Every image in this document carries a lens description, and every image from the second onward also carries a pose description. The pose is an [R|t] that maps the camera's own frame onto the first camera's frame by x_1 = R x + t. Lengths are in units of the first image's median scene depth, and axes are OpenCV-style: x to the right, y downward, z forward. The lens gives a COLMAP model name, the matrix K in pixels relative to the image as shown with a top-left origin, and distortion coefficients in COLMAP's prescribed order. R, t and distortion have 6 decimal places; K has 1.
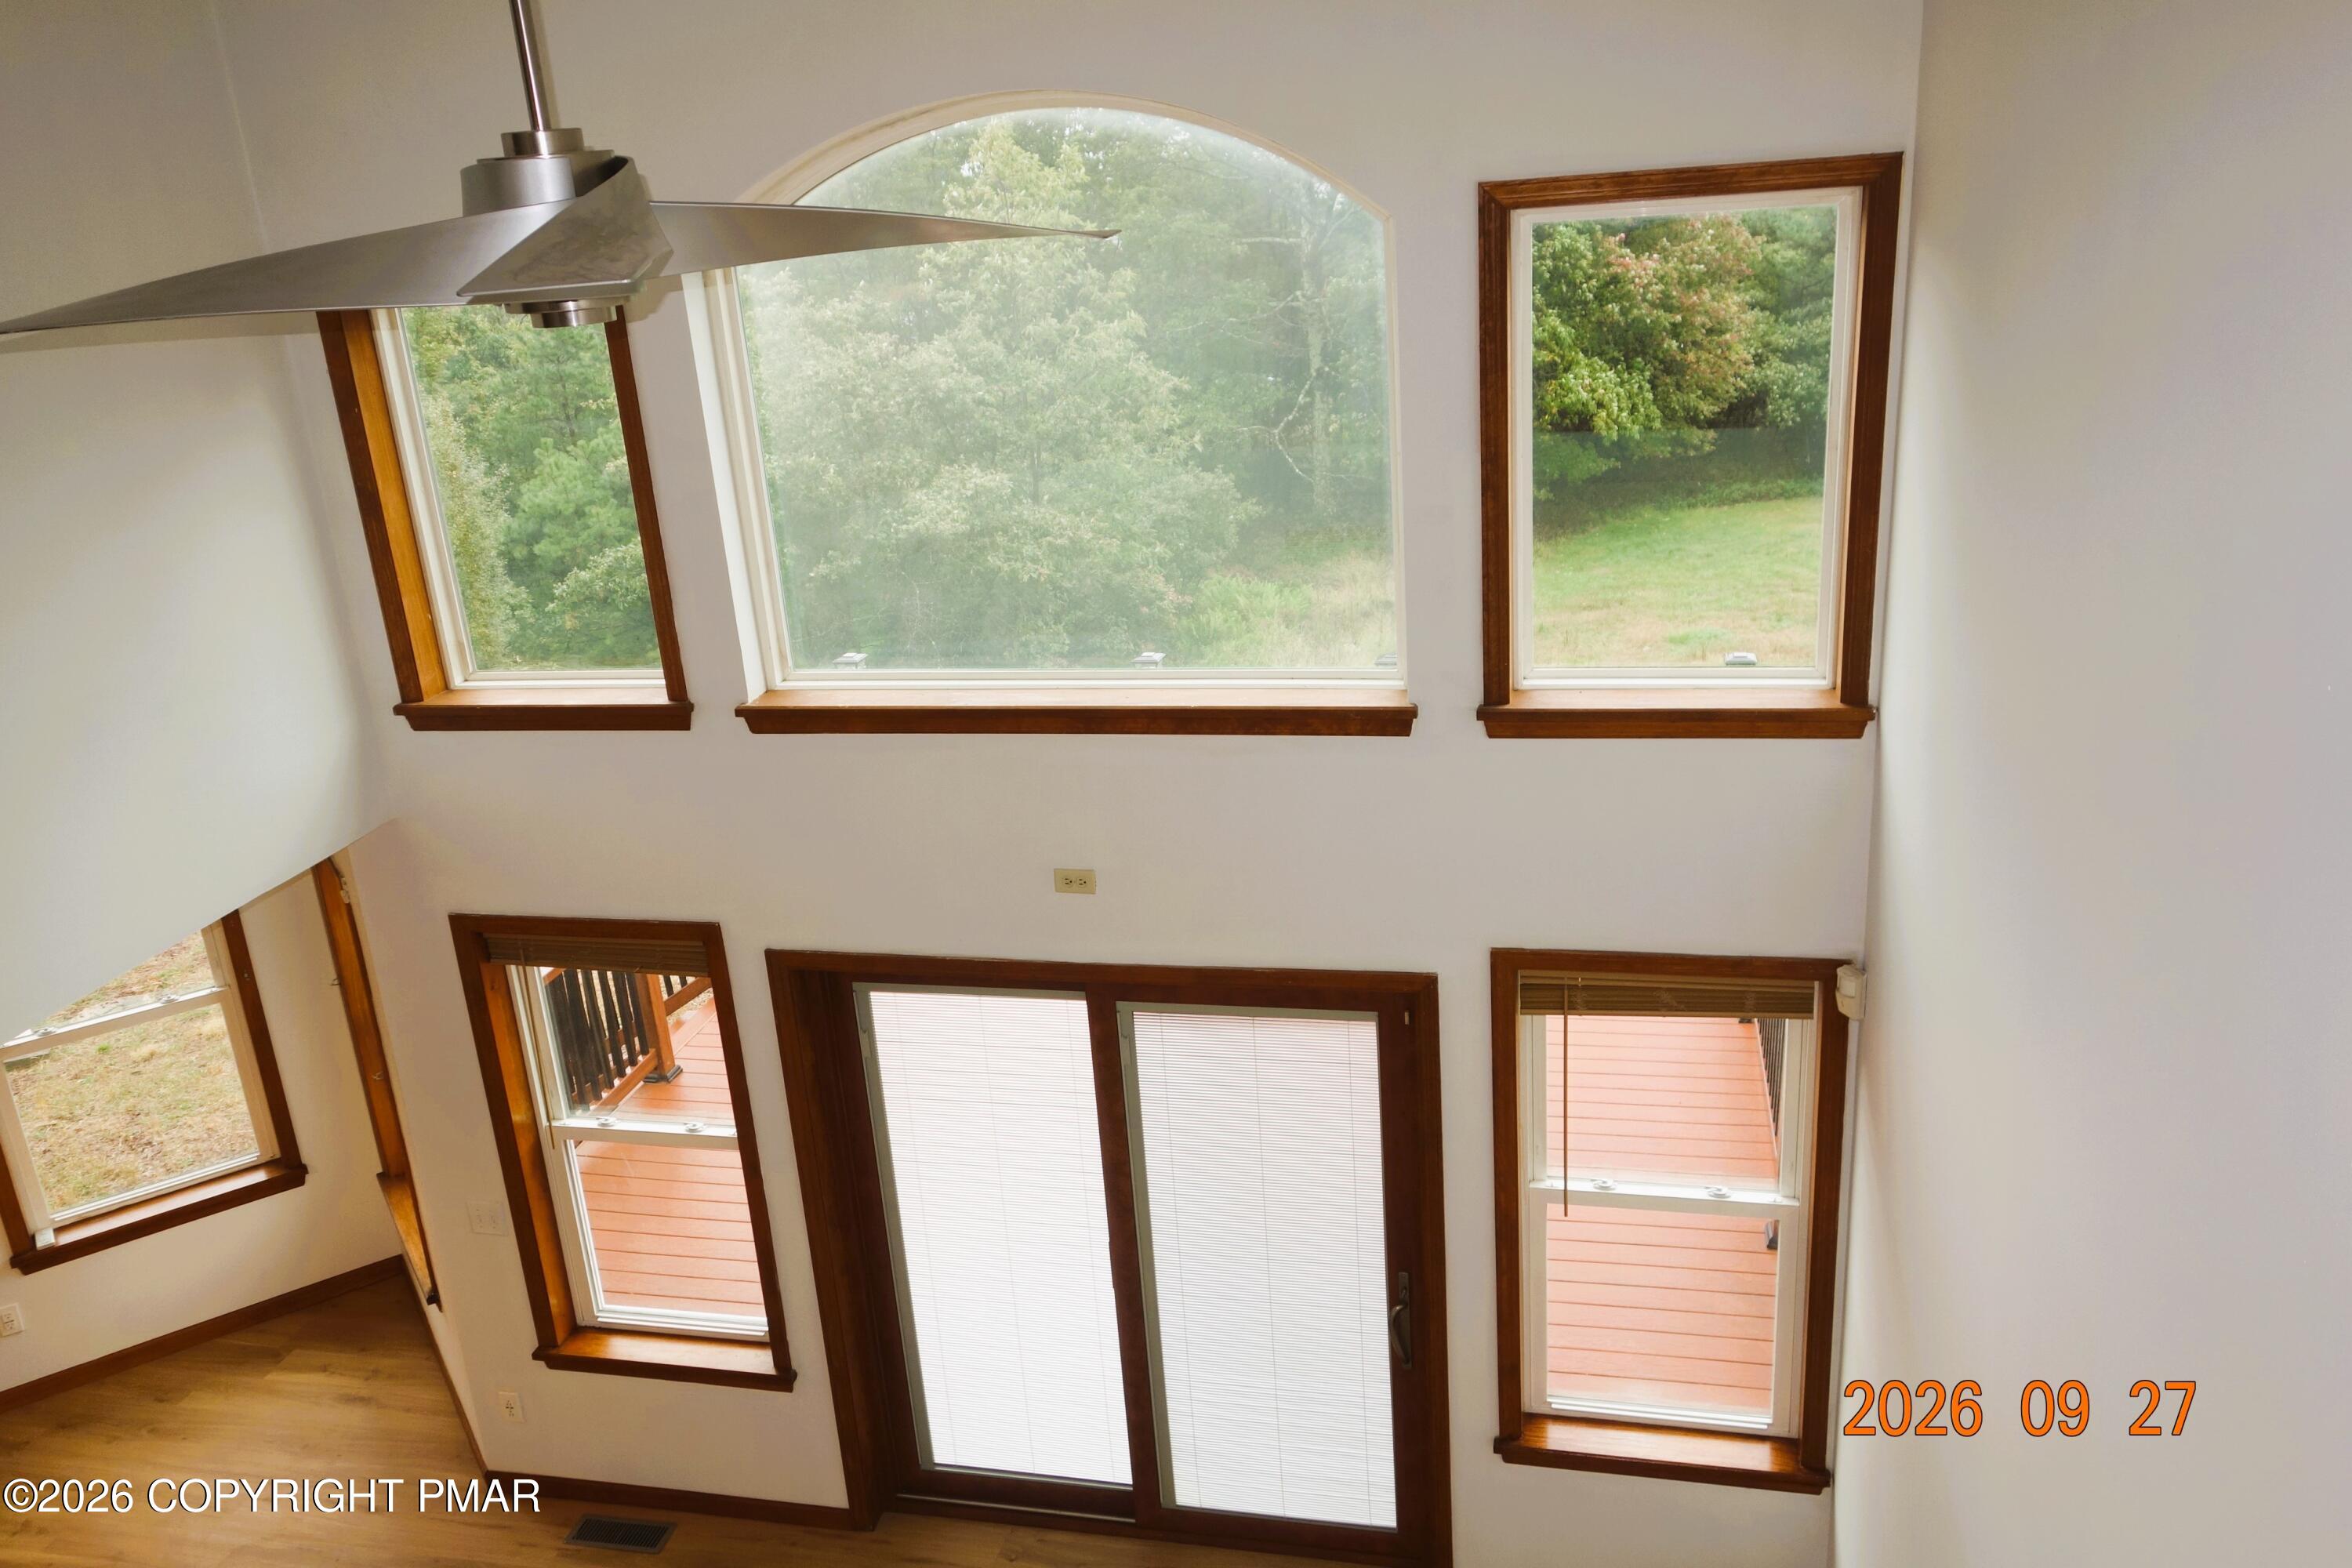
lens RADIAL K [[1823.6, 0, 1176.0], [0, 1823.6, 784.0], [0, 0, 1]] dist [0.013330, 0.001741]
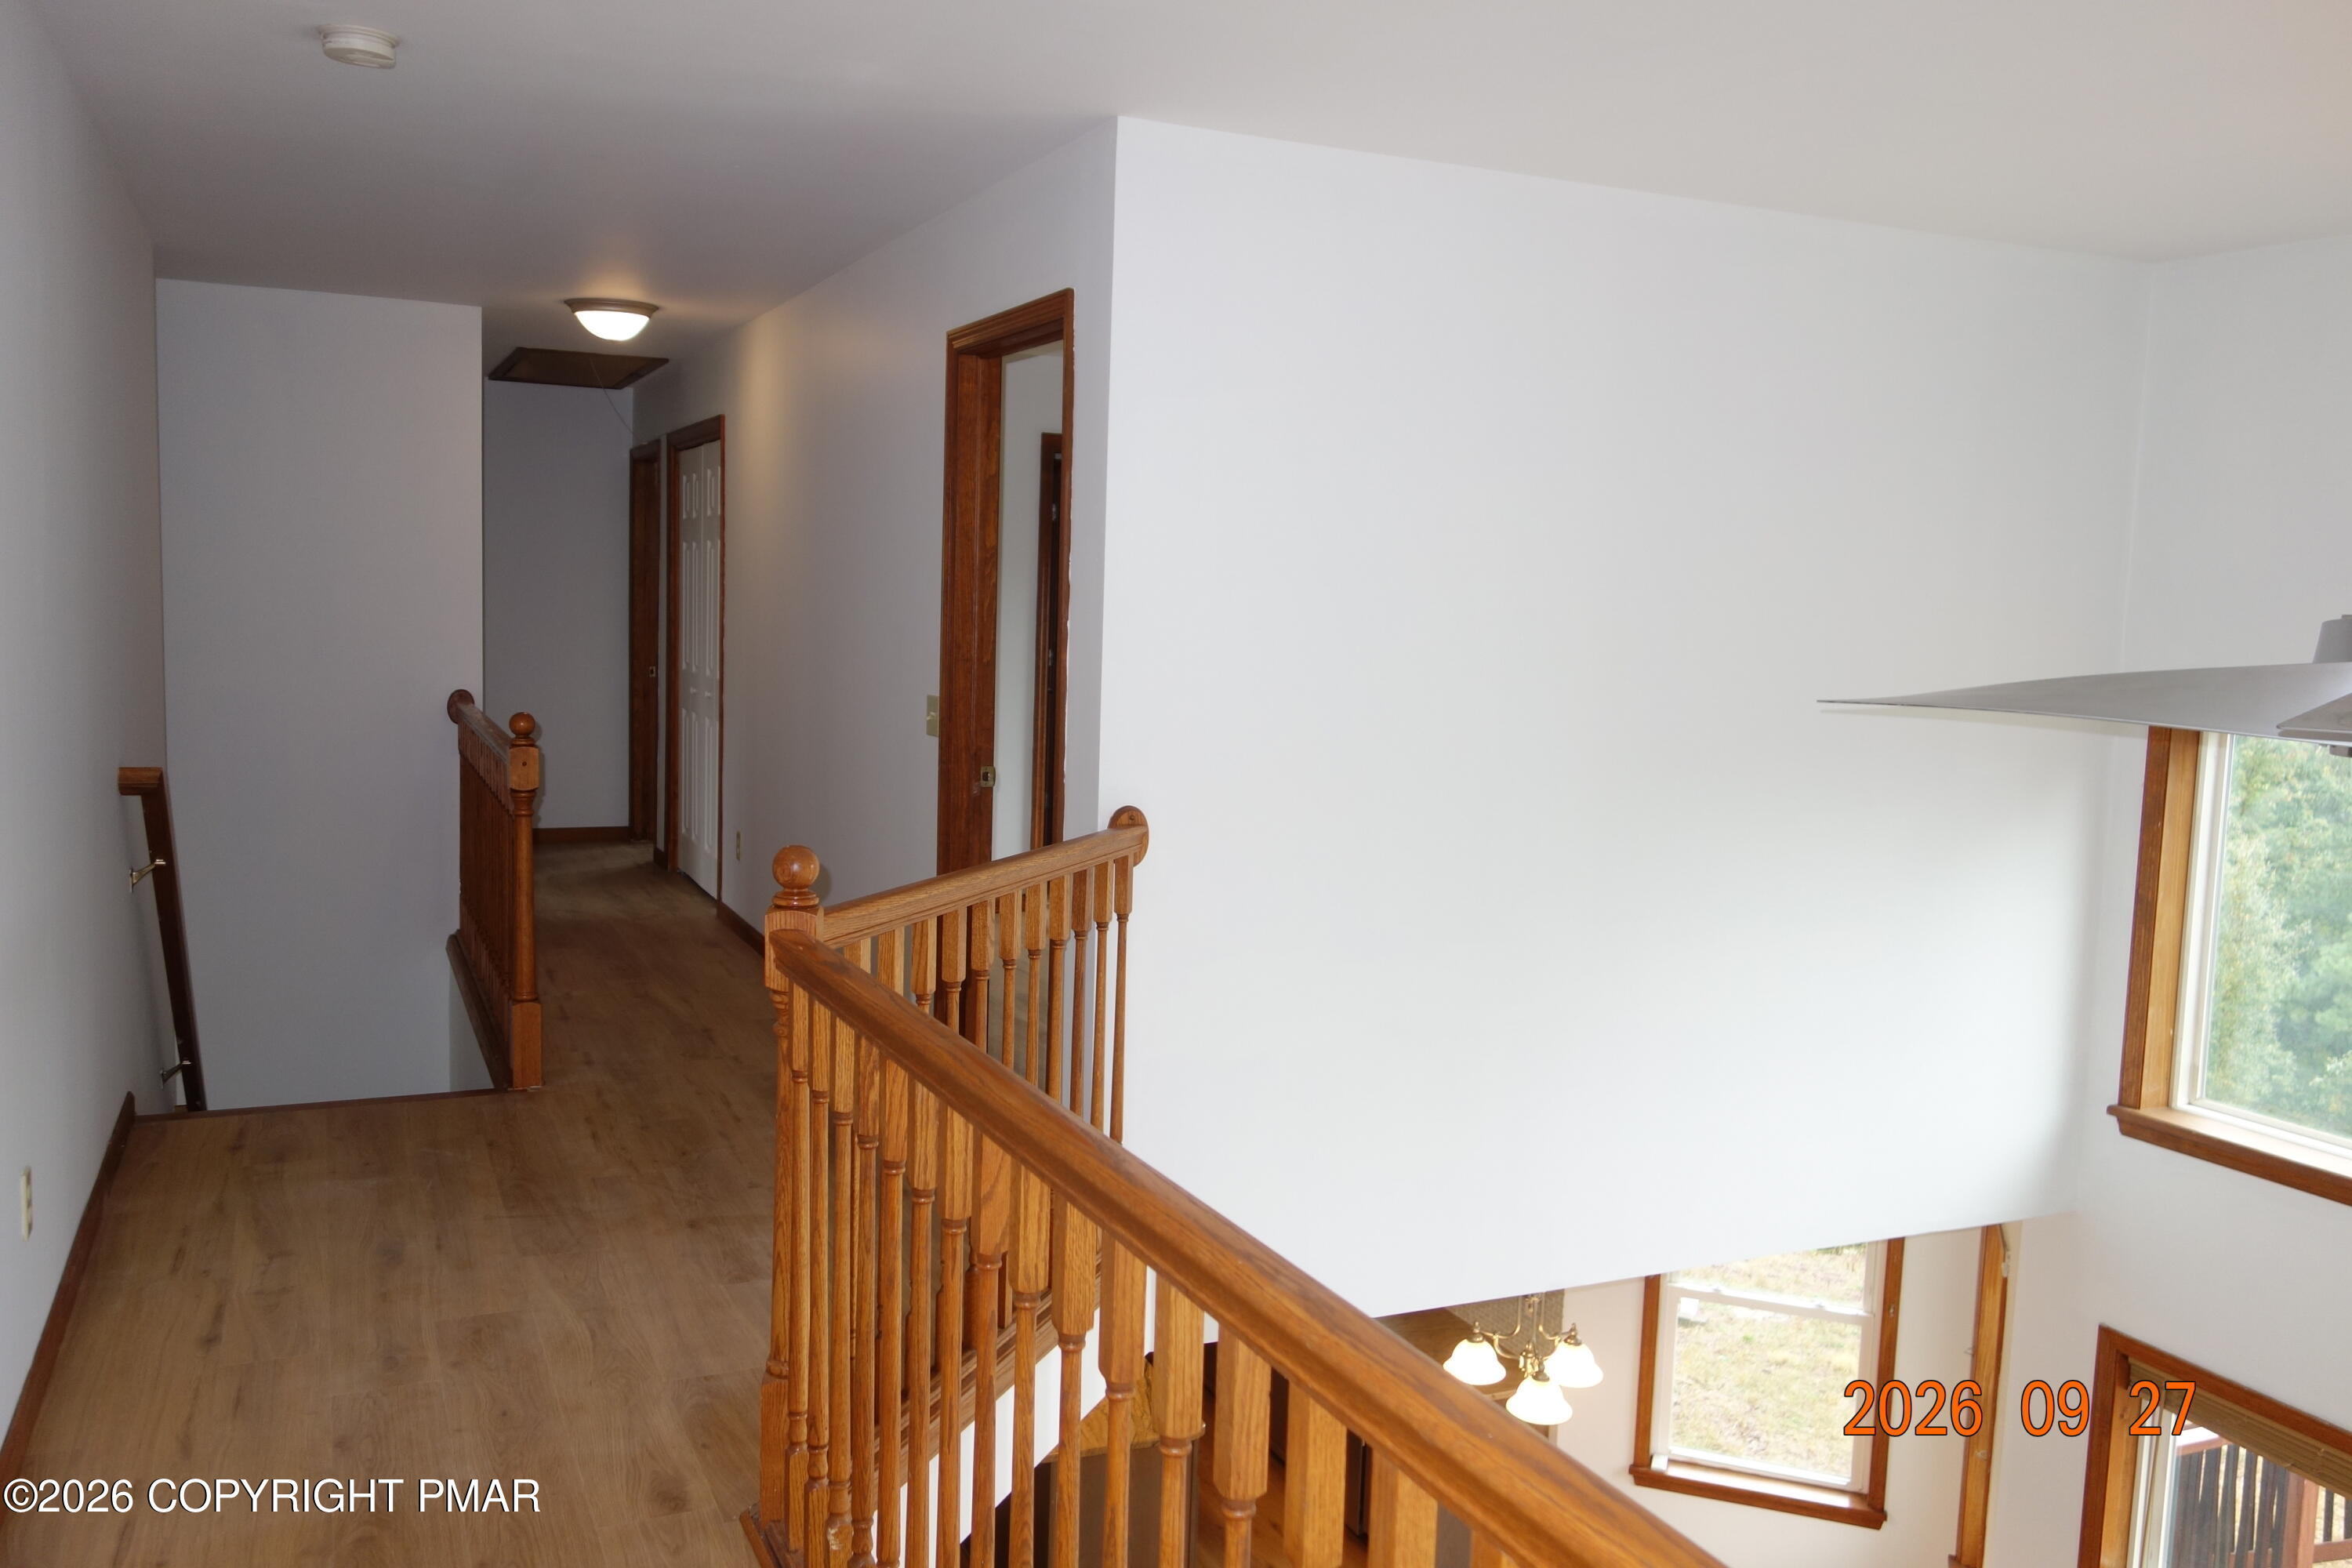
lens RADIAL K [[1840.7, 0, 1171.0], [0, 1840.7, 763.4], [0, 0, 1]] dist [0.065084, -0.068514]
pose [[0.600668, 0.162772, -0.782753, 0.031862], [-0.340041, 0.938101, -0.065864, 0.019458], [0.723581, 0.305731, 0.618837, -0.062213]]
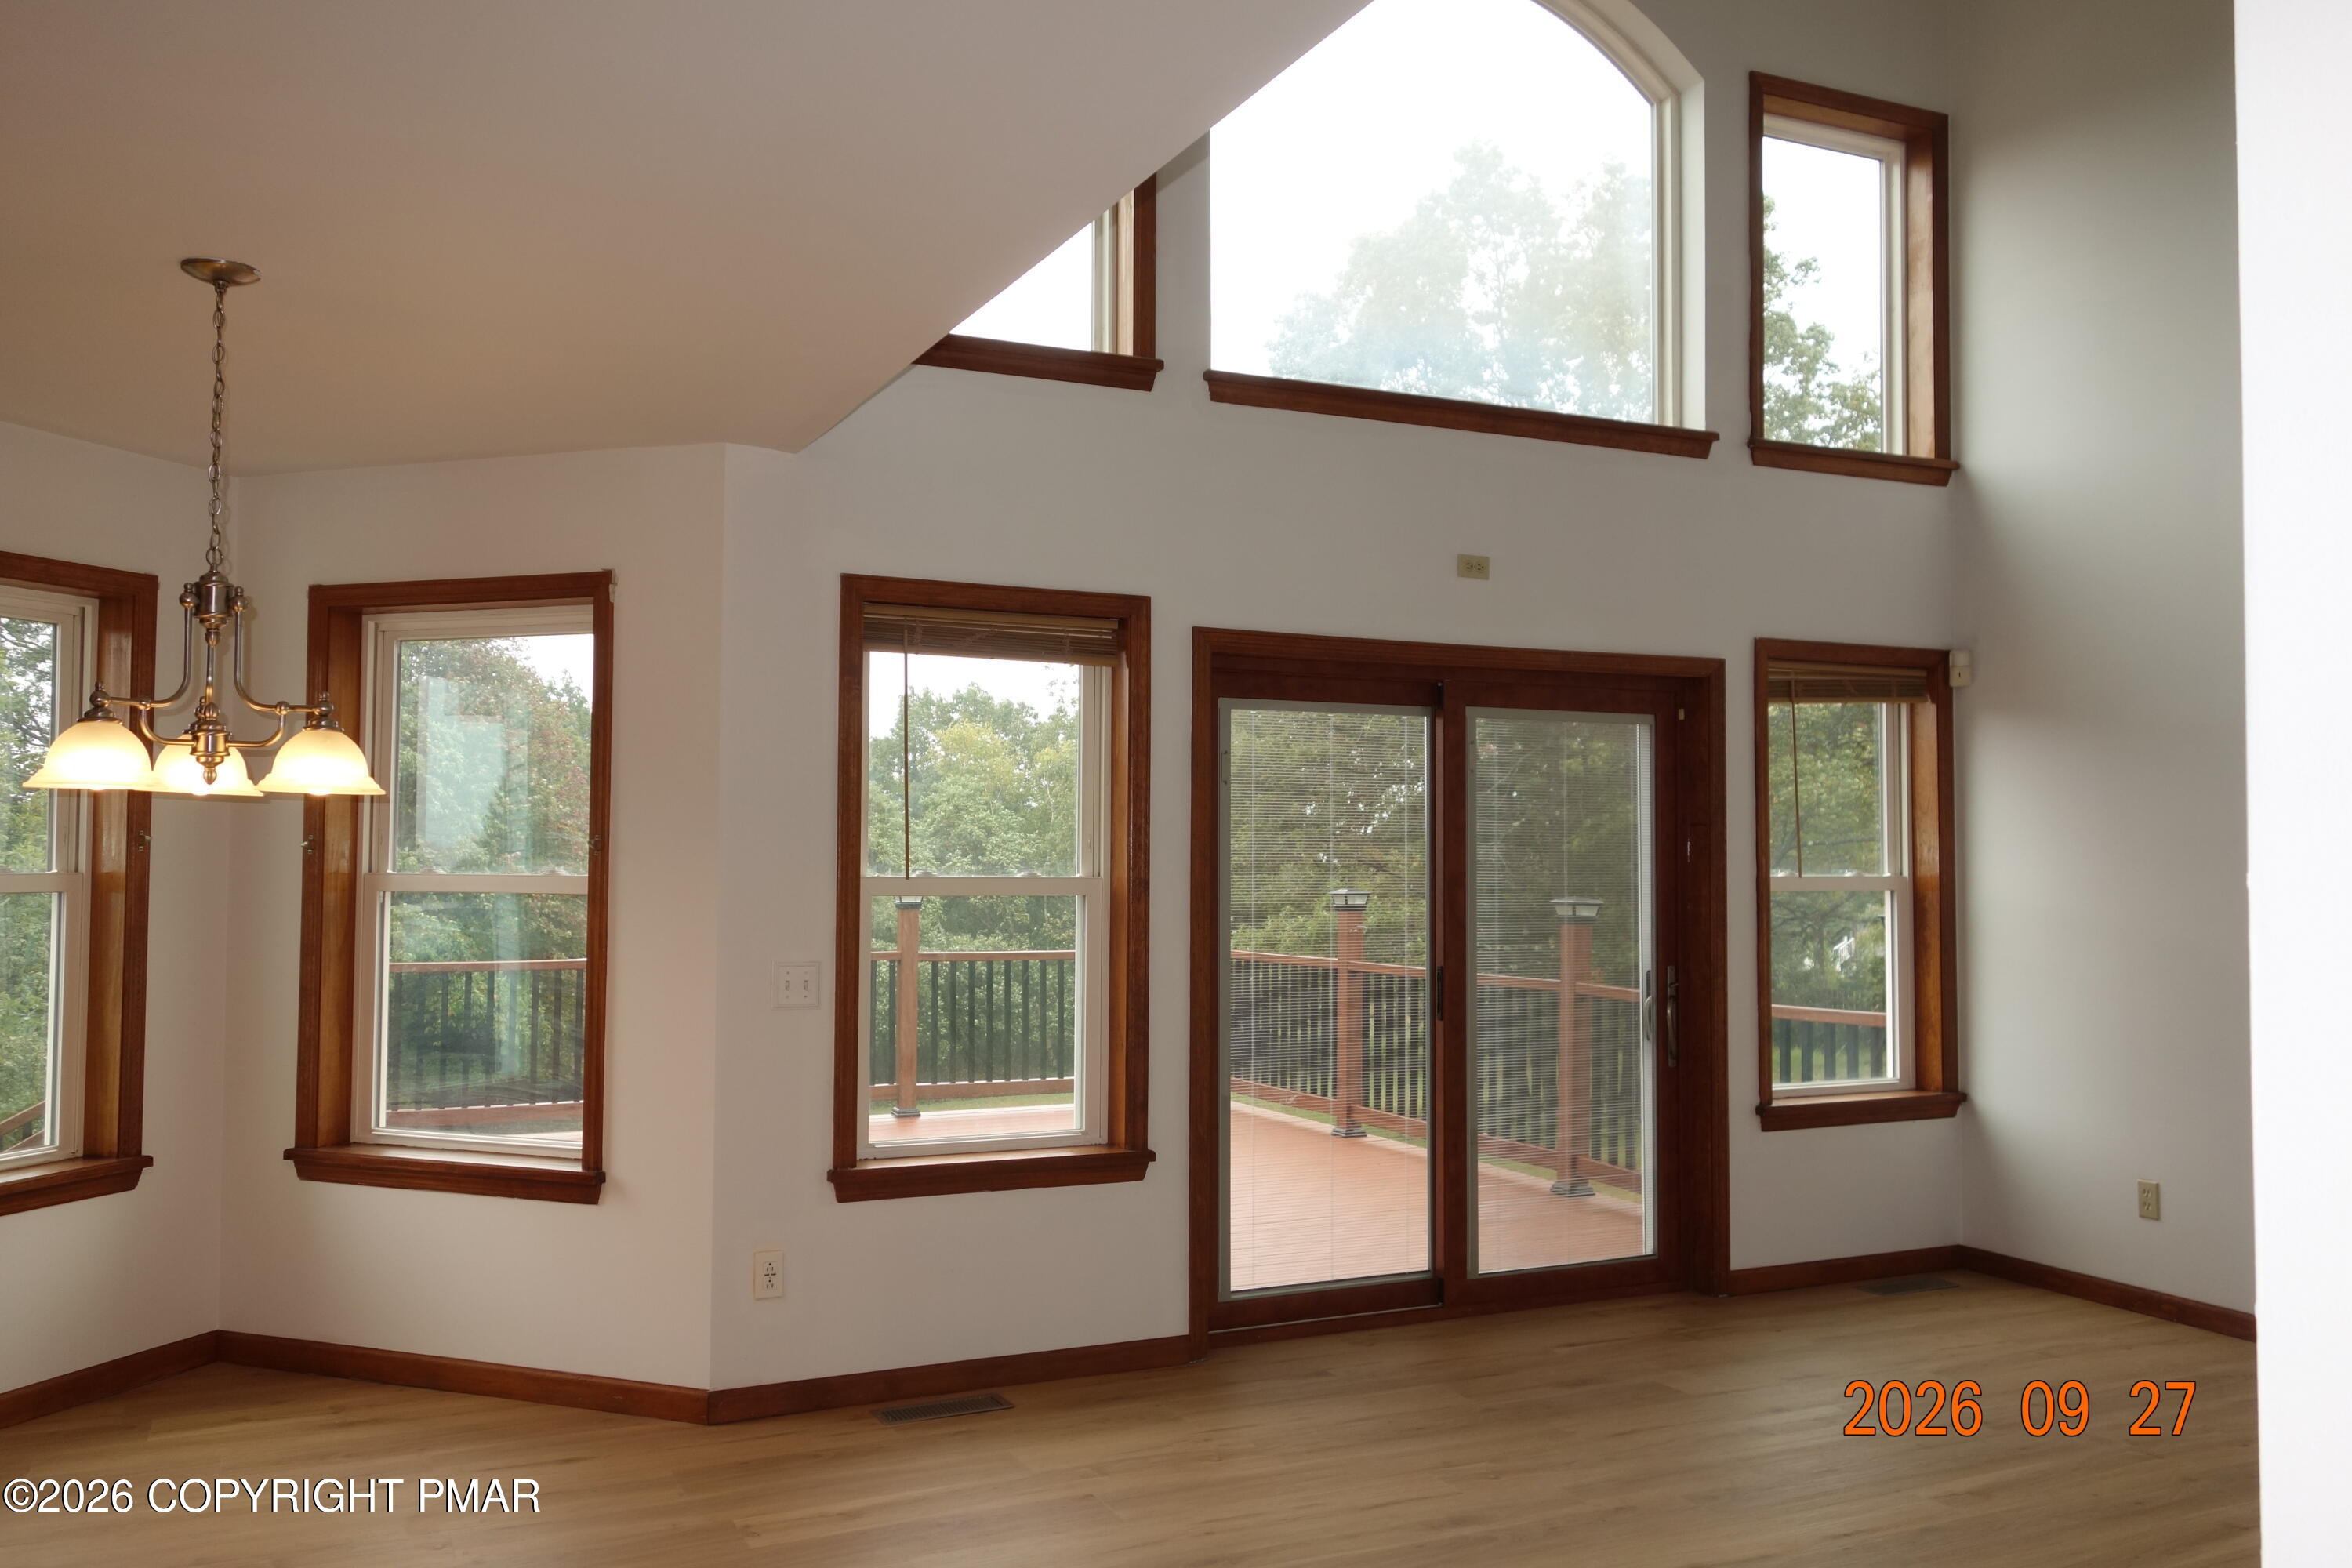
lens RADIAL K [[1823.6, 0, 1176.0], [0, 1823.6, 784.0], [0, 0, 1]] dist [0.013330, 0.001741]
pose [[0.784056, 0.094553, 0.613446, -0.620084], [0.148388, 0.931116, -0.333174, 0.371922], [-0.602692, 0.352255, 0.716016, 0.249990]]
